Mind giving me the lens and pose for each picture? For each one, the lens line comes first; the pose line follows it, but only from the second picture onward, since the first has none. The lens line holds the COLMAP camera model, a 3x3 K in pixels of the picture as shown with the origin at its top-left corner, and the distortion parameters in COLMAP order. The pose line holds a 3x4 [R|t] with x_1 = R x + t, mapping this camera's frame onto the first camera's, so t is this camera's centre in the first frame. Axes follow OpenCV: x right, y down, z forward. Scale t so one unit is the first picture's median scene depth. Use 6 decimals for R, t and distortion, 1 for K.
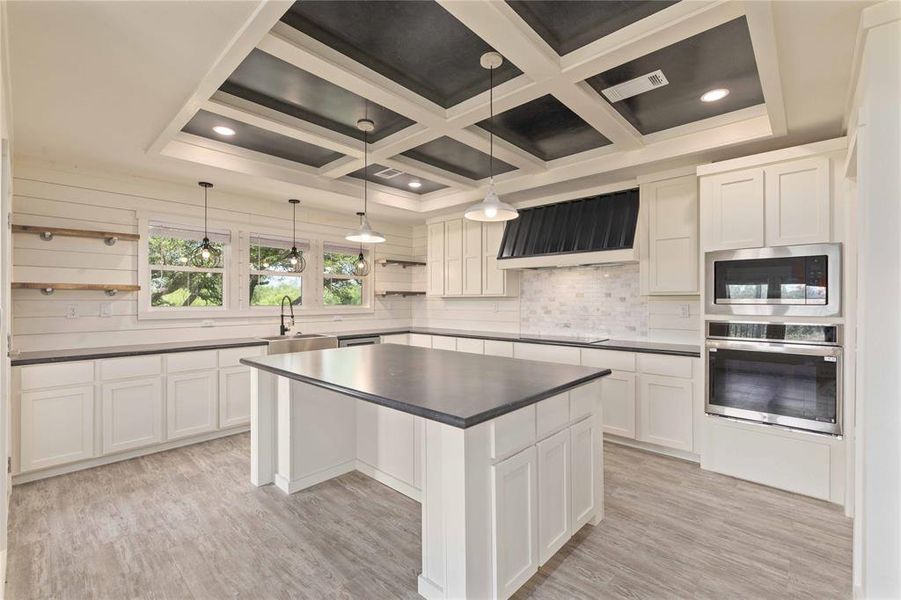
lens RADIAL K [[397.1, 0, 448.6], [0, 397.1, 299.0], [0, 0, 1]] dist [0.003477, 0.000403]
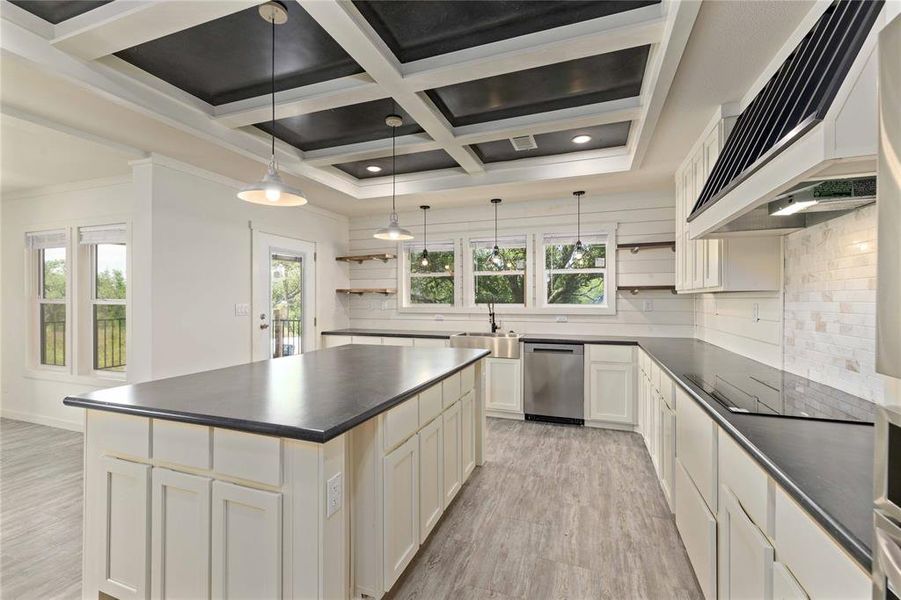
lens RADIAL K [[397.1, 0, 448.6], [0, 397.1, 299.0], [0, 0, 1]] dist [0.003477, 0.000403]
pose [[0.383393, -0.001489, -0.923584, 0.502254], [0.002238, 0.999997, -0.000683, 0.003911], [0.923583, -0.001805, 0.383395, 0.504428]]
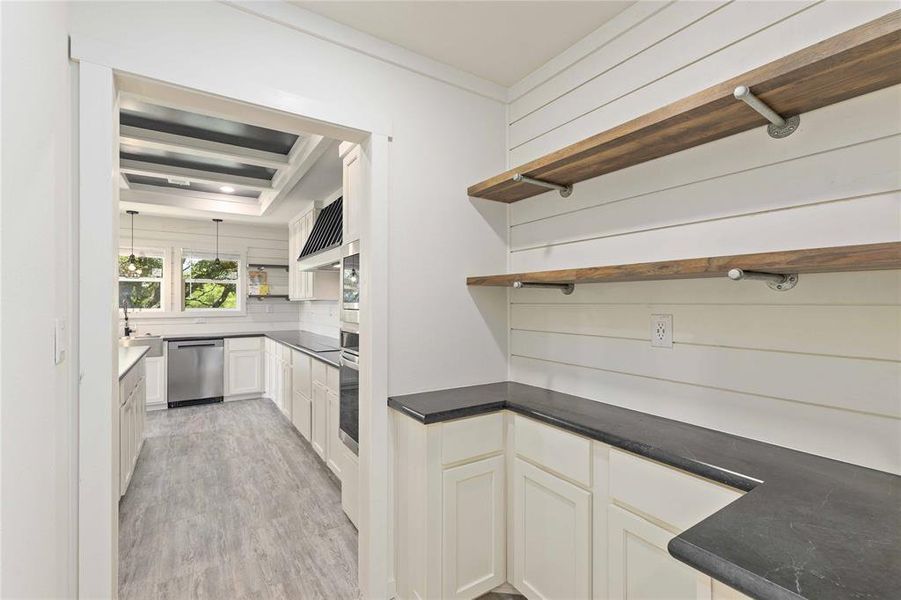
lens RADIAL K [[402.1, 0, 448.9], [0, 402.1, 302.2], [0, 0, 1]] dist [0.000628, 0.000319]
pose [[0.966302, -0.002748, -0.257396, 0.732976], [0.002884, 0.999996, 0.000149, 0.000238], [0.257394, -0.000886, 0.966306, 0.163578]]
